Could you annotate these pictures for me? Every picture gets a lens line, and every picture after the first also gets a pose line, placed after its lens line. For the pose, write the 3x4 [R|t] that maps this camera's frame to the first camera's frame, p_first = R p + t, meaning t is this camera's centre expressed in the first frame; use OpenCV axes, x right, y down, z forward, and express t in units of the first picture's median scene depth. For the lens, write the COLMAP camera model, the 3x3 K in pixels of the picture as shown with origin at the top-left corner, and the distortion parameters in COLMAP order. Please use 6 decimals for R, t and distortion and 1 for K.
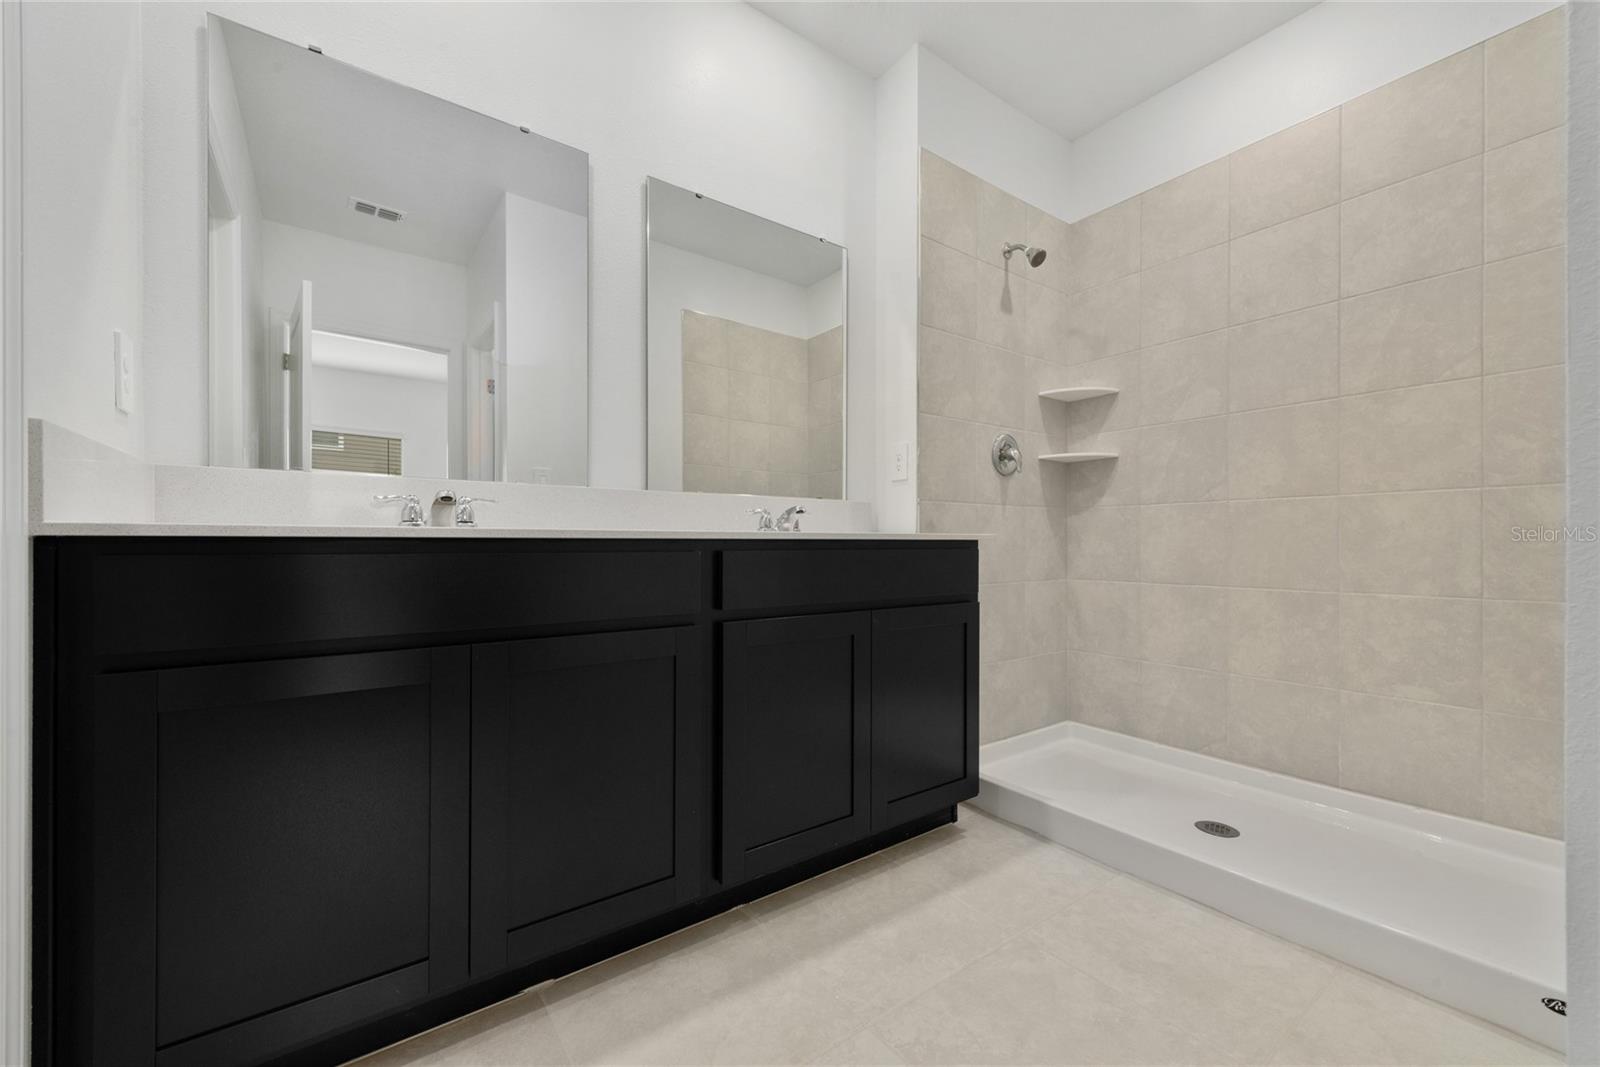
lens RADIAL K [[630.8, 0, 801.8], [0, 630.8, 541.1], [0, 0, 1]] dist [0.000160, -0.000478]
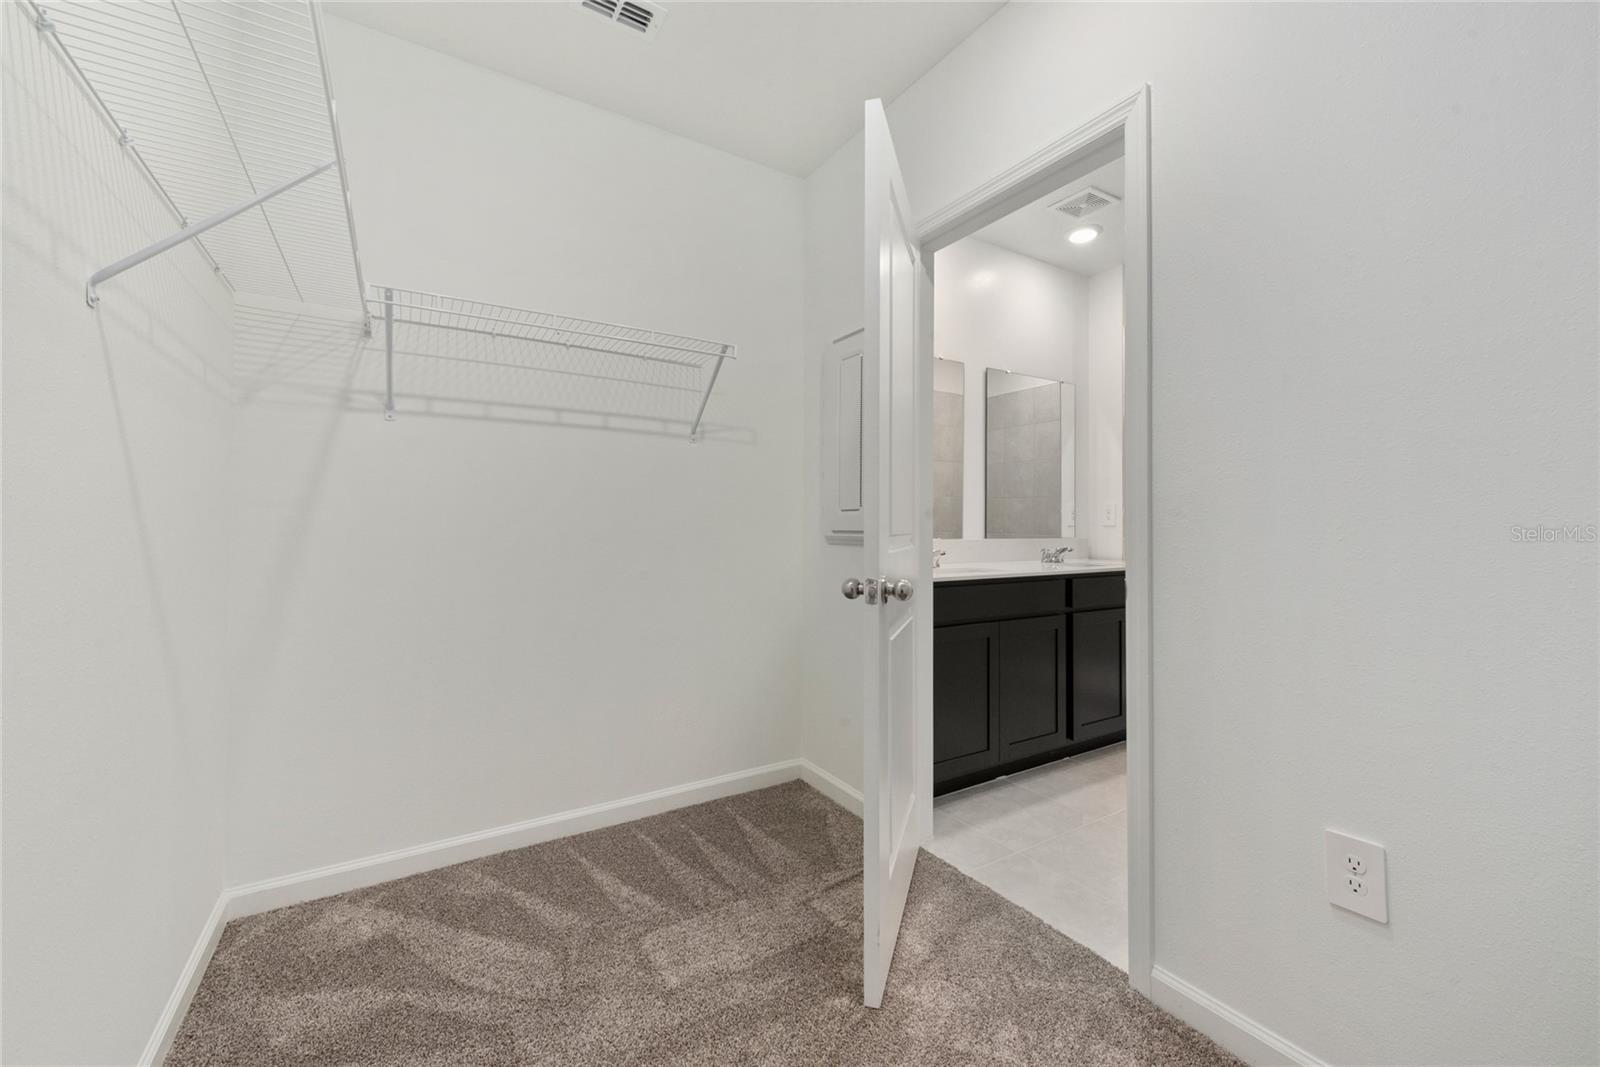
lens RADIAL K [[639.5, 0, 803.4], [0, 639.5, 518.1], [0, 0, 1]] dist [0.000359, -0.000087]
pose [[0.997674, 0.004750, -0.068002, -0.533152], [-0.005519, 0.999923, -0.011126, -0.096246], [0.067944, 0.011475, 0.997623, -0.712589]]
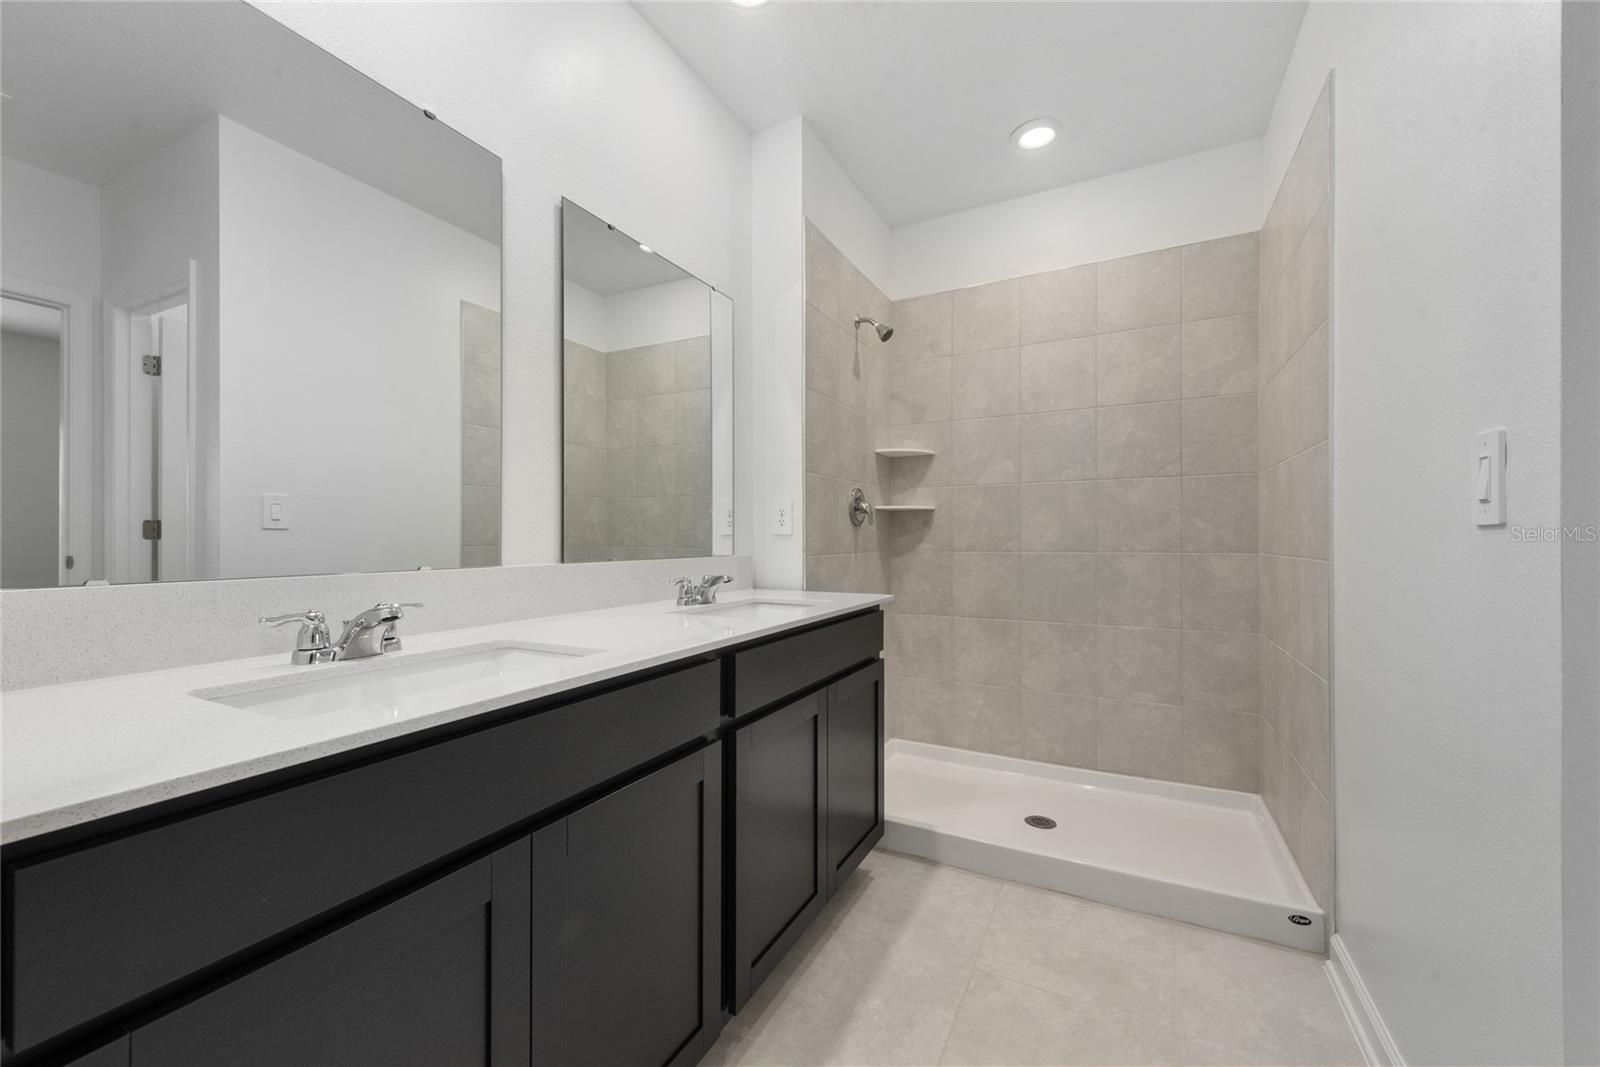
lens RADIAL K [[625.6, 0, 806.4], [0, 625.6, 532.7], [0, 0, 1]] dist [0.000963, -0.000203]
pose [[0.894037, 0.002910, 0.447984, -0.275167], [-0.000862, 0.999988, -0.004776, -0.098804], [-0.447992, 0.003883, 0.894029, 0.076783]]
